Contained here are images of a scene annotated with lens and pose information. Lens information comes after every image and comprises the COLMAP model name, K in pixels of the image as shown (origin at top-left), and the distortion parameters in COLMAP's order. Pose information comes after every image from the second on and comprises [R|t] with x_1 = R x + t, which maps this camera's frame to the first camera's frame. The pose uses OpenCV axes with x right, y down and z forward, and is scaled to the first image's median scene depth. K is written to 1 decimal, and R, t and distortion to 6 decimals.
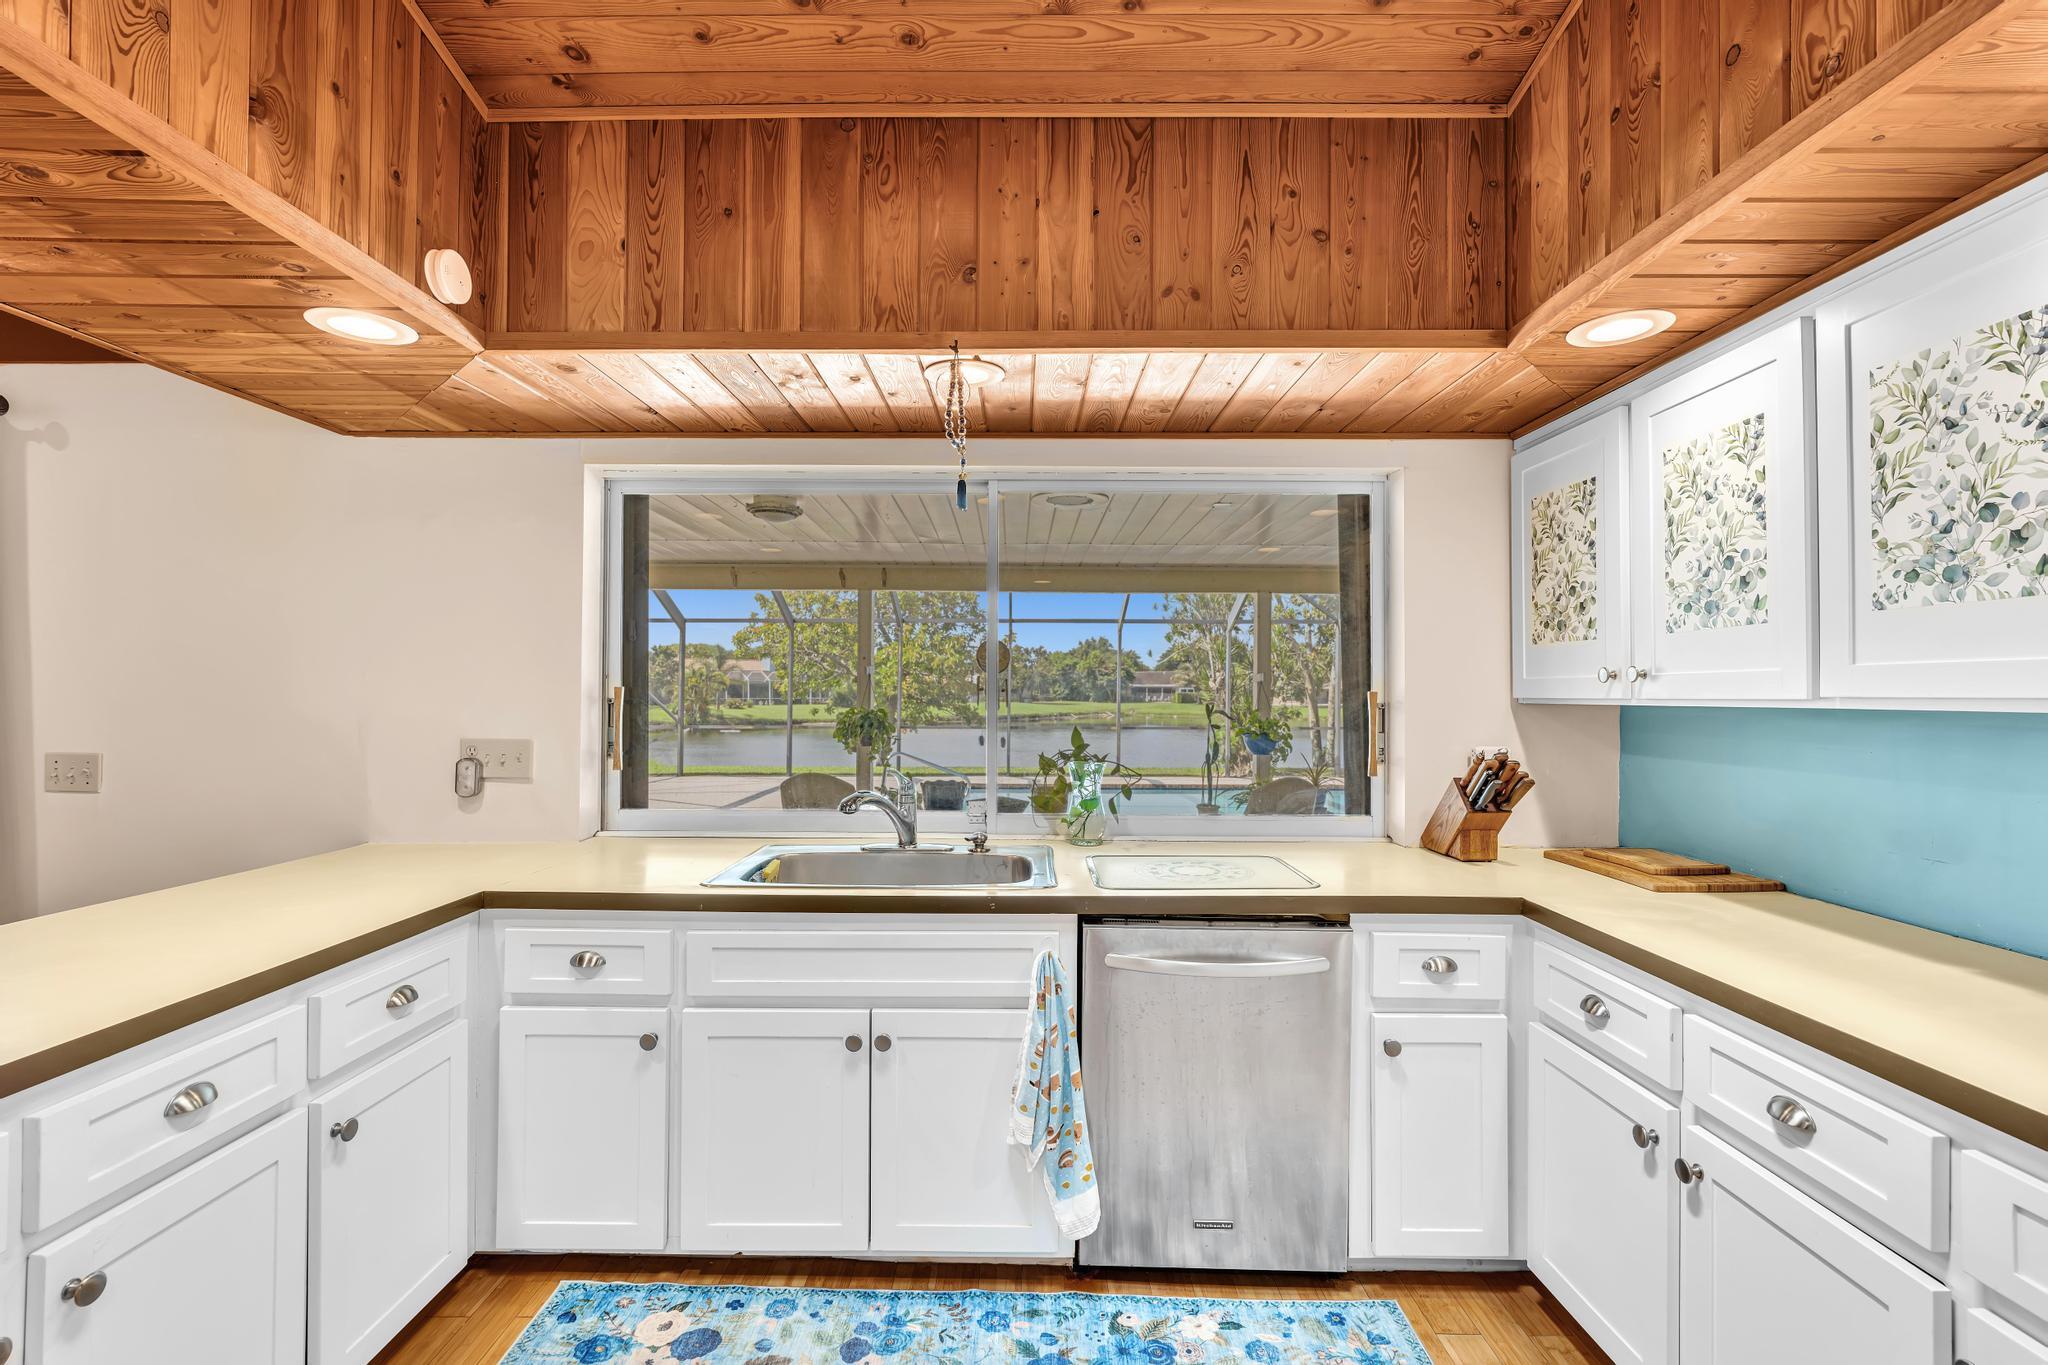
lens RADIAL K [[909.2, 0, 1023.4], [0, 909.2, 674.3], [0, 0, 1]] dist [-0.007272, 0.002687]
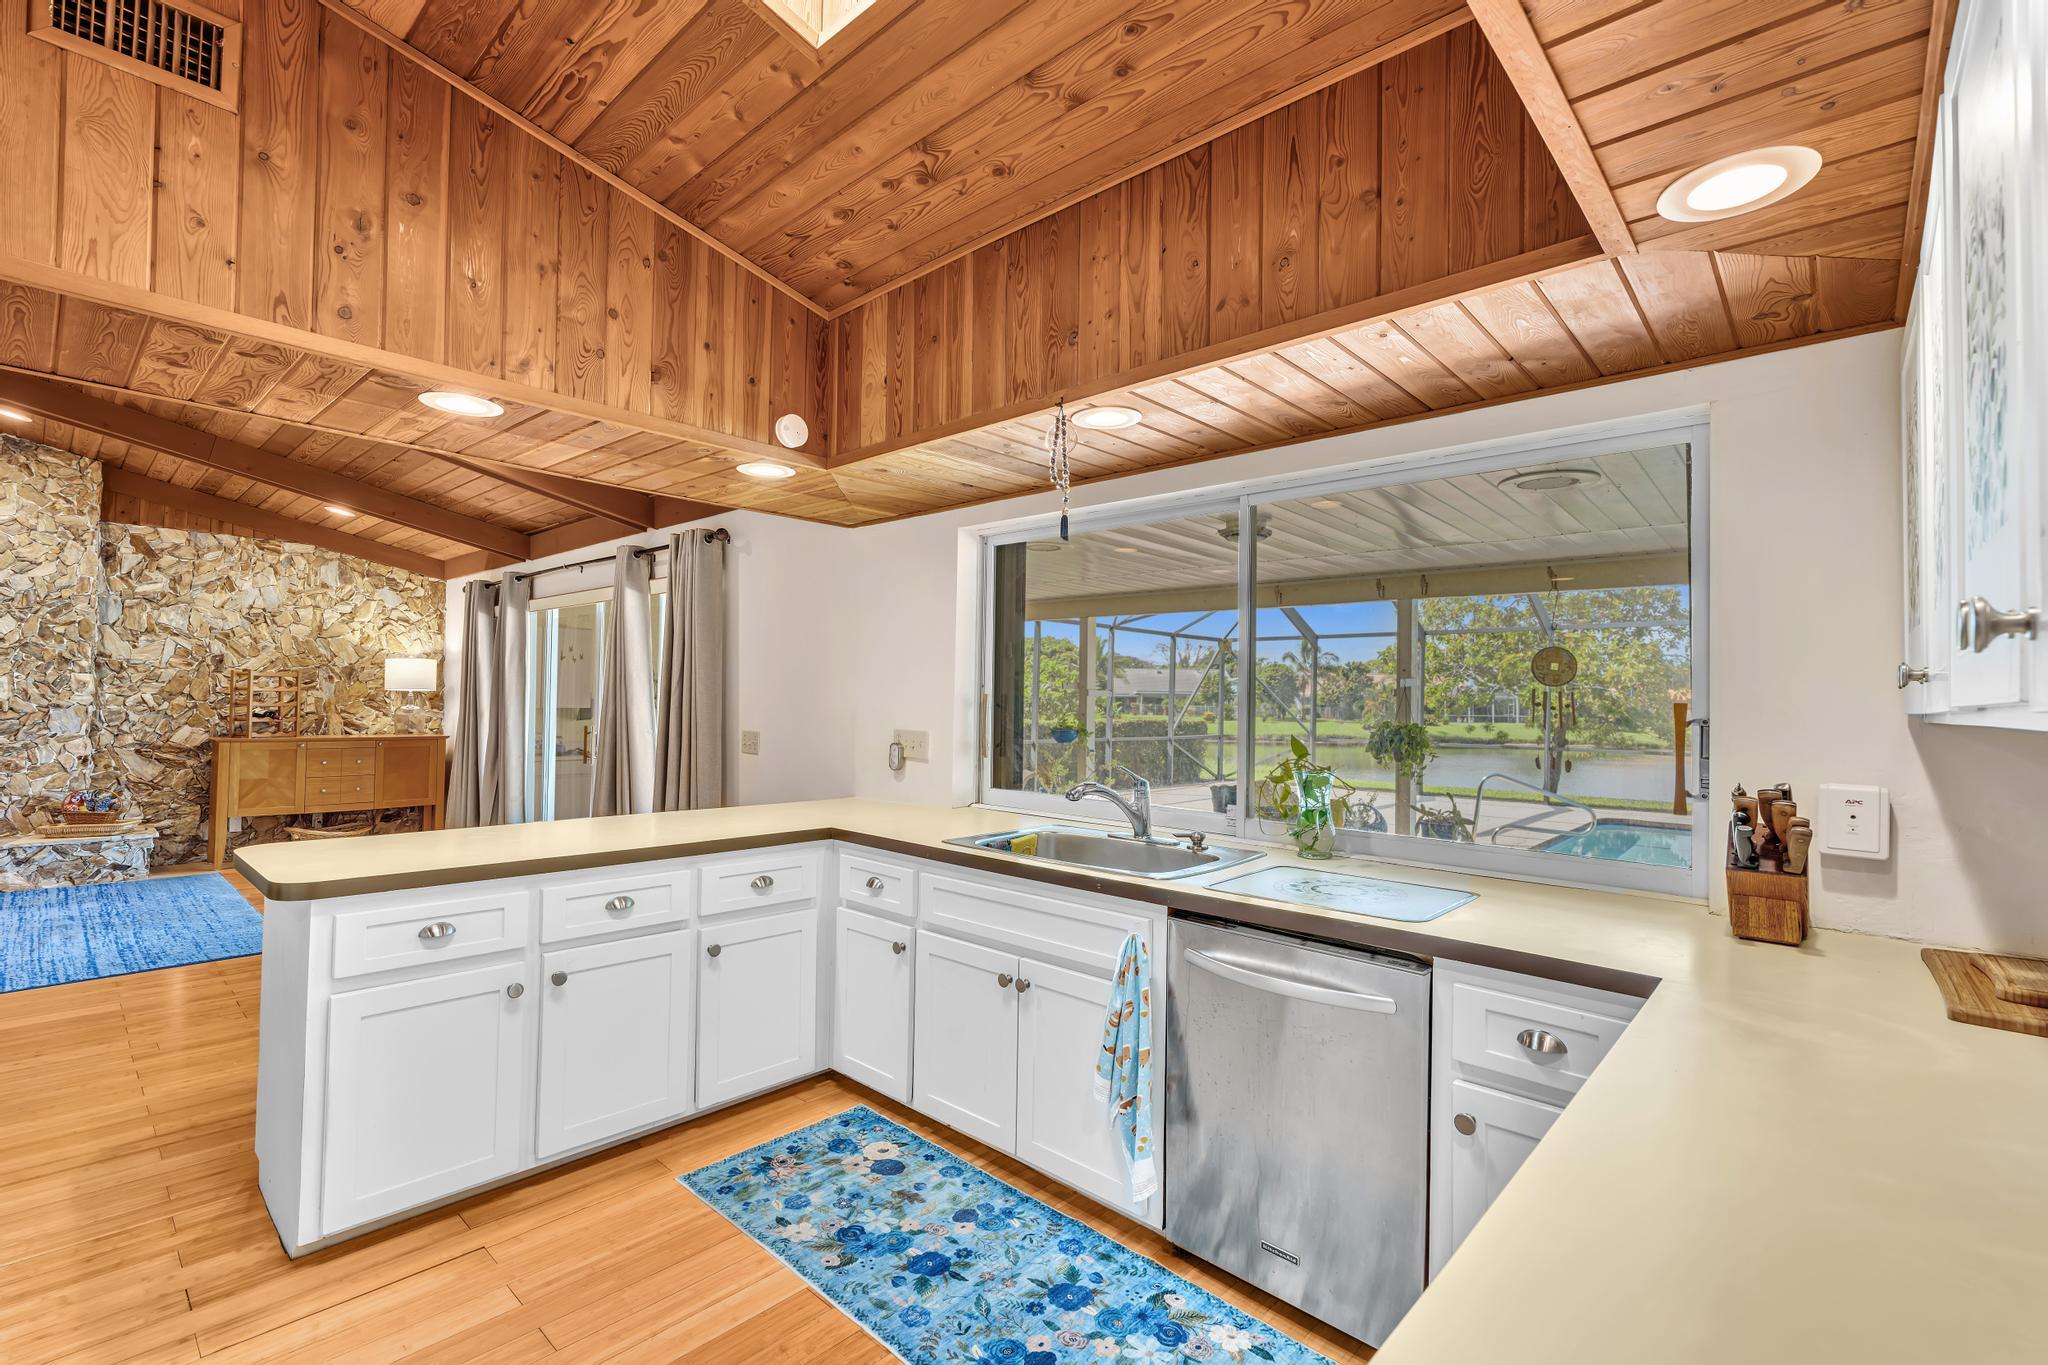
lens RADIAL K [[909.2, 0, 1027.3], [0, 909.2, 673.7], [0, 0, 1]] dist [-0.007272, 0.002687]
pose [[0.739155, -0.011408, -0.673439, 0.679540], [-0.000679, 0.999843, -0.017683, 0.011380], [0.673535, 0.013527, 0.739031, 0.104147]]
